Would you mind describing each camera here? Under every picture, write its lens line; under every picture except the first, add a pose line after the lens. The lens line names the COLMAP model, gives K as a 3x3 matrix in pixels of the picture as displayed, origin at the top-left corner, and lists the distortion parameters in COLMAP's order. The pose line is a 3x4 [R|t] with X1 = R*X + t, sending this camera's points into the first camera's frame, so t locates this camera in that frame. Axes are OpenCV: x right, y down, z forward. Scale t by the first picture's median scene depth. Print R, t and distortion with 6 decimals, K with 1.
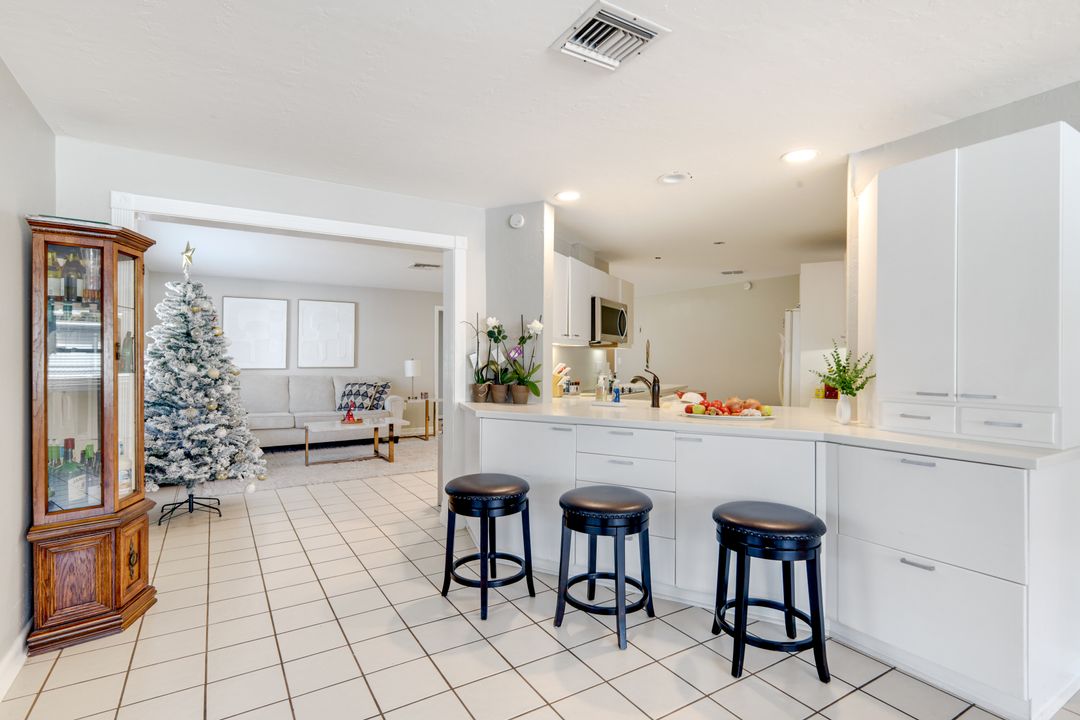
lens RADIAL K [[534.5, 0, 540.0], [0, 534.5, 360.0], [0, 0, 1]] dist [-0.002829, -0.000440]
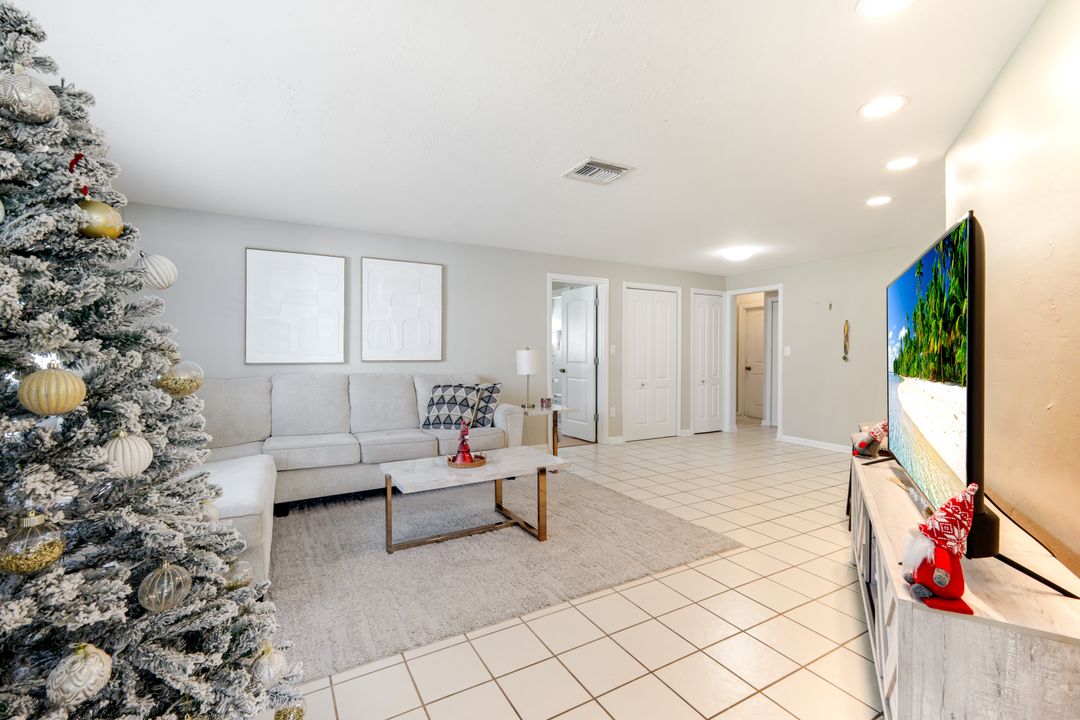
lens RADIAL K [[506.1, 0, 540.0], [0, 506.1, 360.0], [0, 0, 1]] dist [0.013515, -0.000112]
pose [[0.998366, 0.001340, -0.057135, -0.201420], [-0.000696, 0.999936, 0.011297, 0.005822], [0.057147, -0.011239, 0.998303, 0.396910]]
